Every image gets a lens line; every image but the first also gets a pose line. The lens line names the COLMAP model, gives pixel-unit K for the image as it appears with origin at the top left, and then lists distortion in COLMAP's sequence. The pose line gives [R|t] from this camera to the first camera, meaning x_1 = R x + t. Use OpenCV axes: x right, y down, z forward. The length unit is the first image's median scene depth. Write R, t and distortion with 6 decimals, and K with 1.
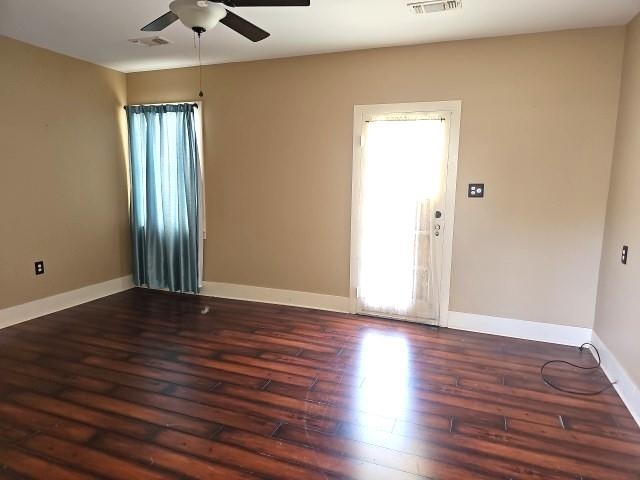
lens RADIAL K [[420.3, 0, 315.3], [0, 420.3, 237.8], [0, 0, 1]] dist [0.056105, -0.034149]
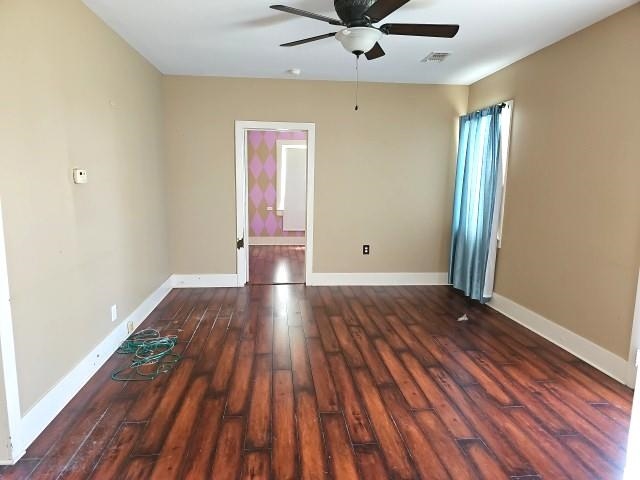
lens RADIAL K [[420.3, 0, 314.3], [0, 420.3, 241.8], [0, 0, 1]] dist [0.056105, -0.034149]
pose [[0.445252, 0.125075, -0.886627, 0.478504], [-0.133136, 0.988437, 0.072579, -0.030033], [0.885452, 0.085726, 0.456755, 0.262767]]
